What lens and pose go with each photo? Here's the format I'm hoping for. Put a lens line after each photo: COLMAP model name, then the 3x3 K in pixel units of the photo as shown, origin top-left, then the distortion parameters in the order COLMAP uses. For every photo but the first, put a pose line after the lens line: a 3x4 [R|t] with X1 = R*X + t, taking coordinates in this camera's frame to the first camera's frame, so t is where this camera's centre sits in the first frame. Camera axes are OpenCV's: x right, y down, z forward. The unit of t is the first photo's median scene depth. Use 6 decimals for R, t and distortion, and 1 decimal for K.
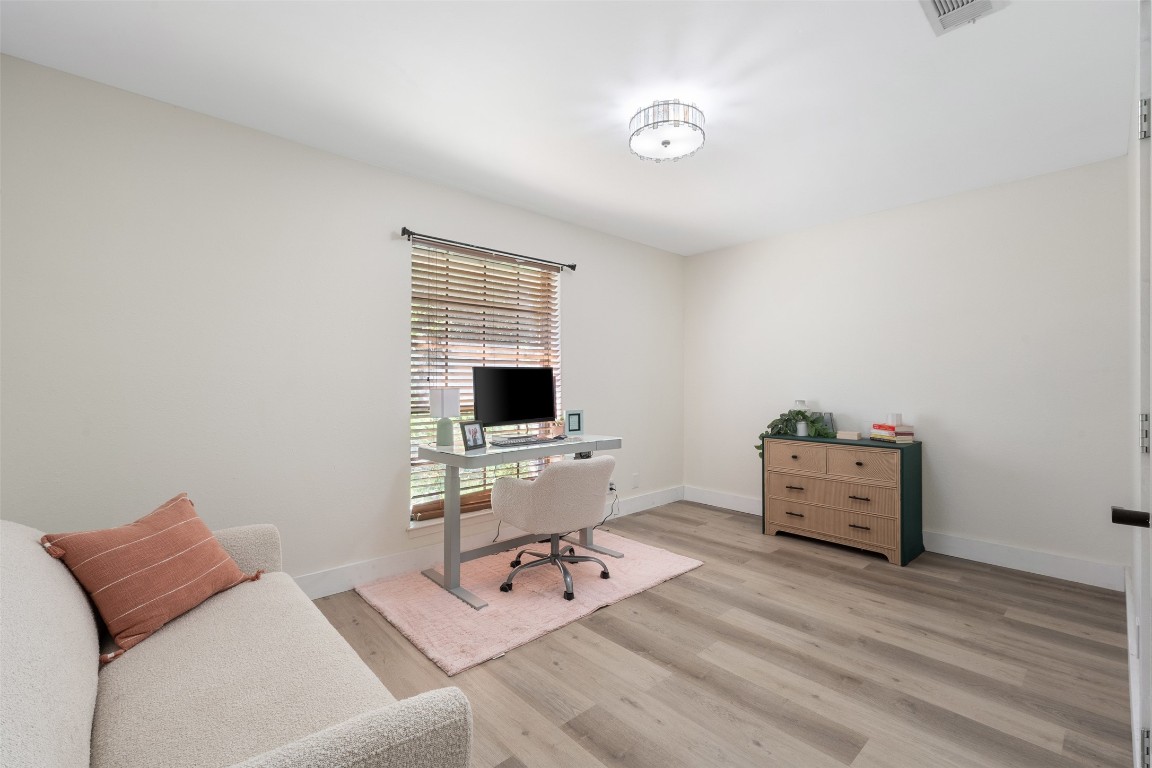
lens RADIAL K [[508.6, 0, 574.5], [0, 508.6, 383.5], [0, 0, 1]] dist [-0.000071, -0.001170]
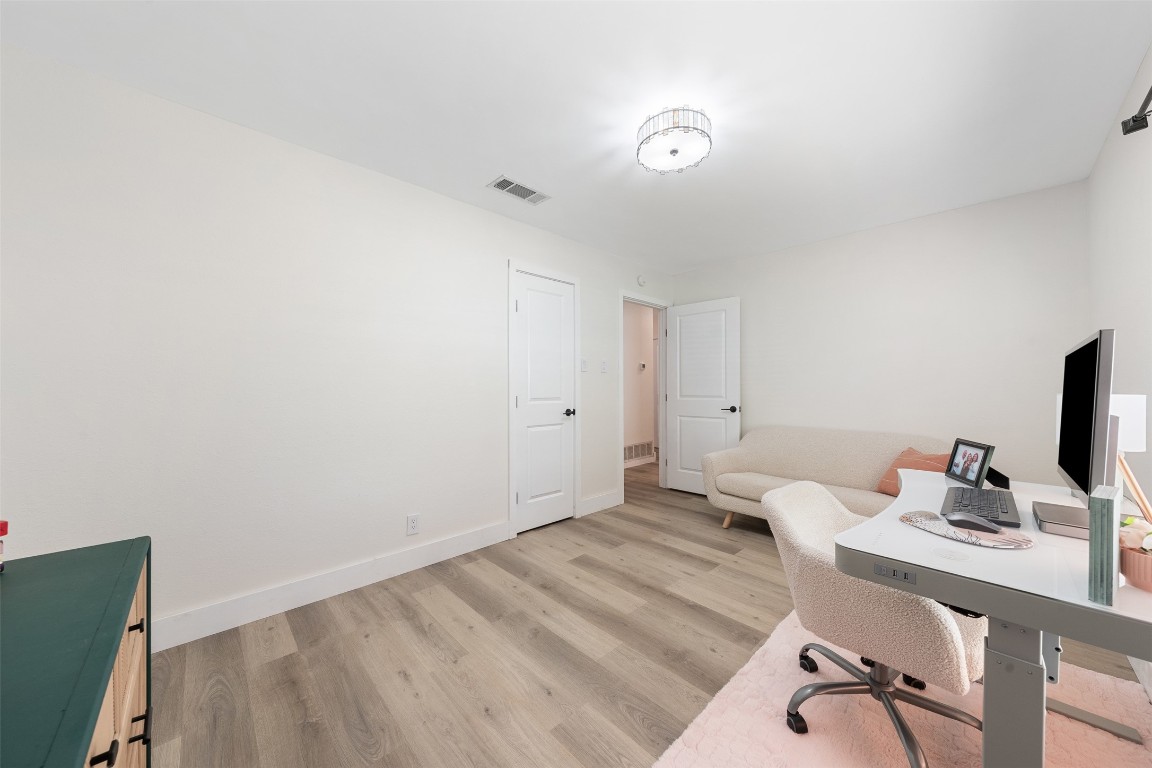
lens RADIAL K [[394.9, 0, 578.3], [0, 394.9, 386.5], [0, 0, 1]] dist [-0.003049, -0.000376]
pose [[-0.999796, 0.003555, -0.019877, 0.418774], [0.003525, 0.999993, 0.001544, -0.002672], [0.019883, 0.001473, -0.999801, 1.925723]]
